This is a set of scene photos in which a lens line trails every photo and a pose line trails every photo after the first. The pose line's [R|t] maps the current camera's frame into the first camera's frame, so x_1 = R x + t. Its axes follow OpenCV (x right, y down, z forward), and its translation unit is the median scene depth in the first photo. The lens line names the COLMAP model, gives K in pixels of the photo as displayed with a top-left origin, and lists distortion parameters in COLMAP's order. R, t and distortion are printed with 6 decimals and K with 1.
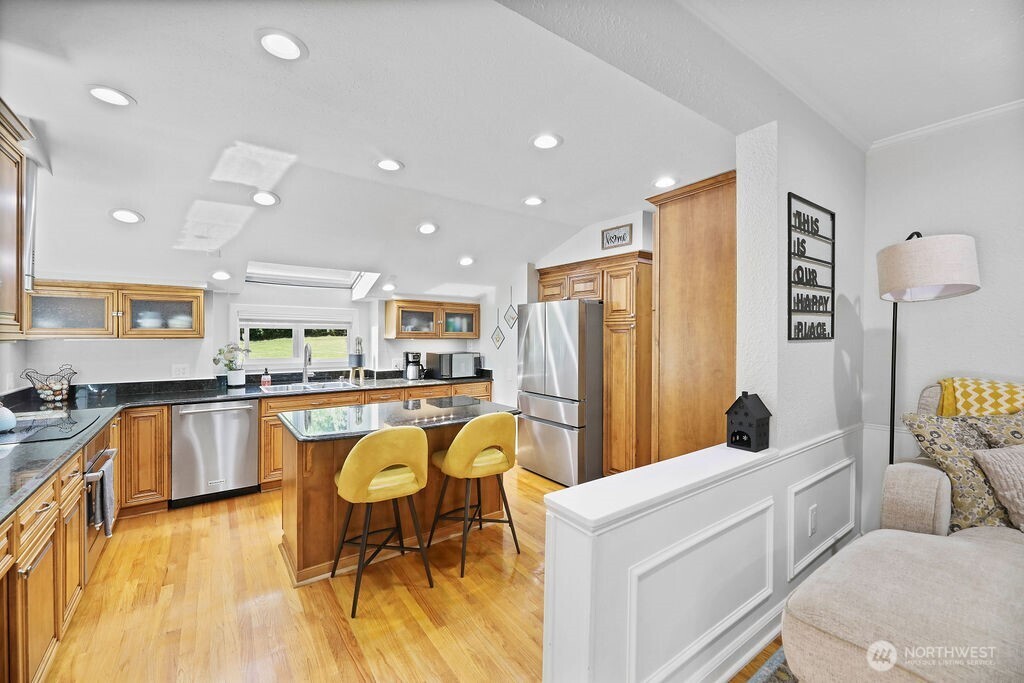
lens RADIAL K [[420.4, 0, 515.0], [0, 420.4, 337.6], [0, 0, 1]] dist [-0.004704, -0.001399]
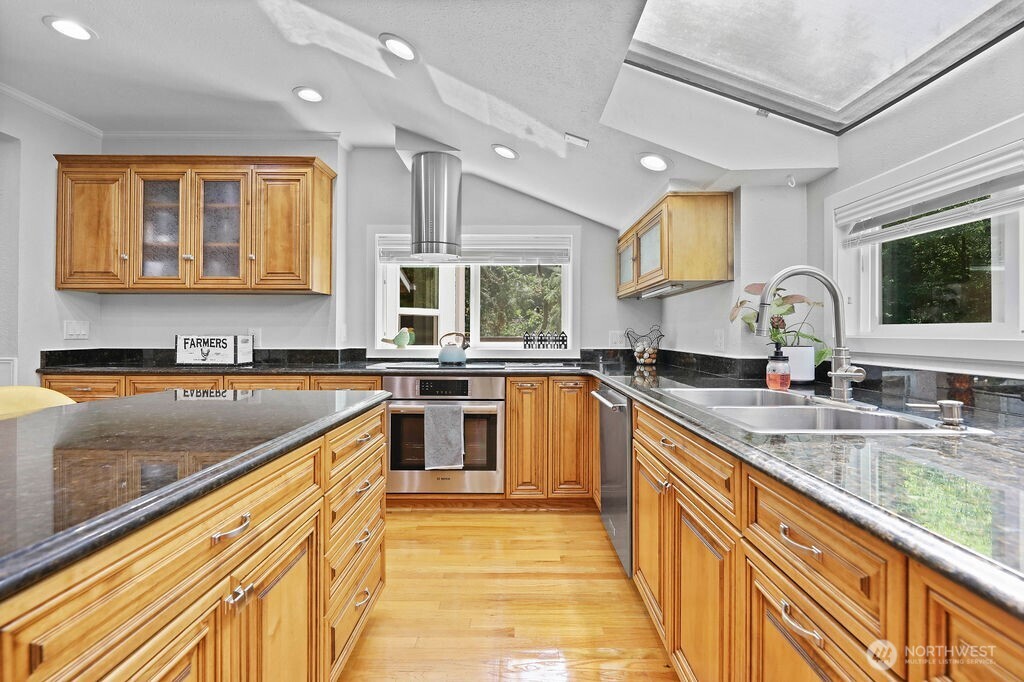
lens RADIAL K [[452.2, 0, 510.1], [0, 452.2, 334.1], [0, 0, 1]] dist [-0.002757, 0.000980]
pose [[-0.601380, -0.003668, -0.798954, -0.164588], [-0.012934, 0.999903, 0.005145, 0.100338], [0.798858, 0.013428, -0.601370, 1.618266]]
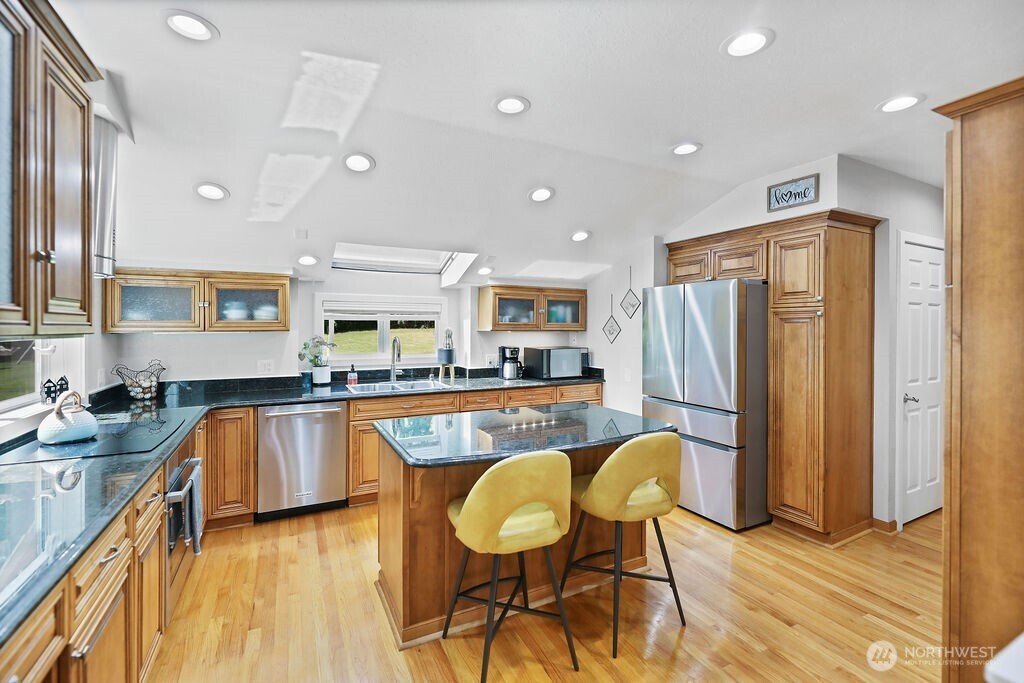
lens RADIAL K [[452.2, 0, 511.3], [0, 452.2, 329.9], [0, 0, 1]] dist [-0.002757, 0.000980]
pose [[0.985587, -0.002132, -0.169156, -0.154432], [0.002190, 0.999998, 0.000154, 0.000042], [0.169155, -0.000522, 0.985589, 0.177548]]
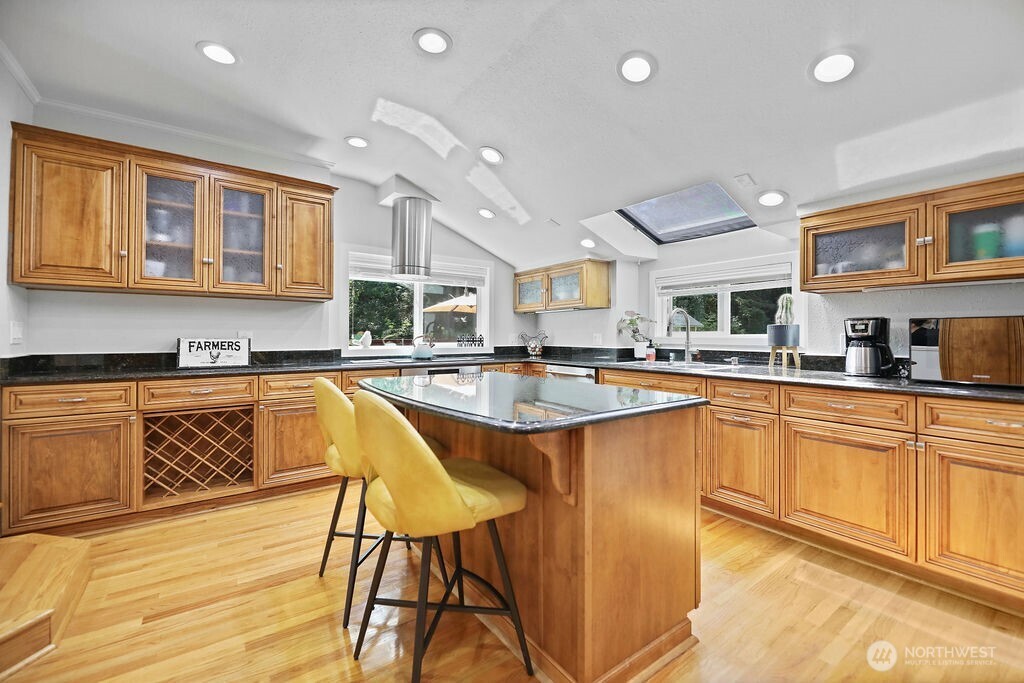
lens RADIAL K [[420.4, 0, 504.2], [0, 420.4, 334.7], [0, 0, 1]] dist [-0.004704, -0.001399]
pose [[-0.022371, -0.006697, -0.999727, 0.416949], [-0.010858, 0.999920, -0.006456, 0.108534], [0.999691, 0.010710, -0.022442, 1.104993]]
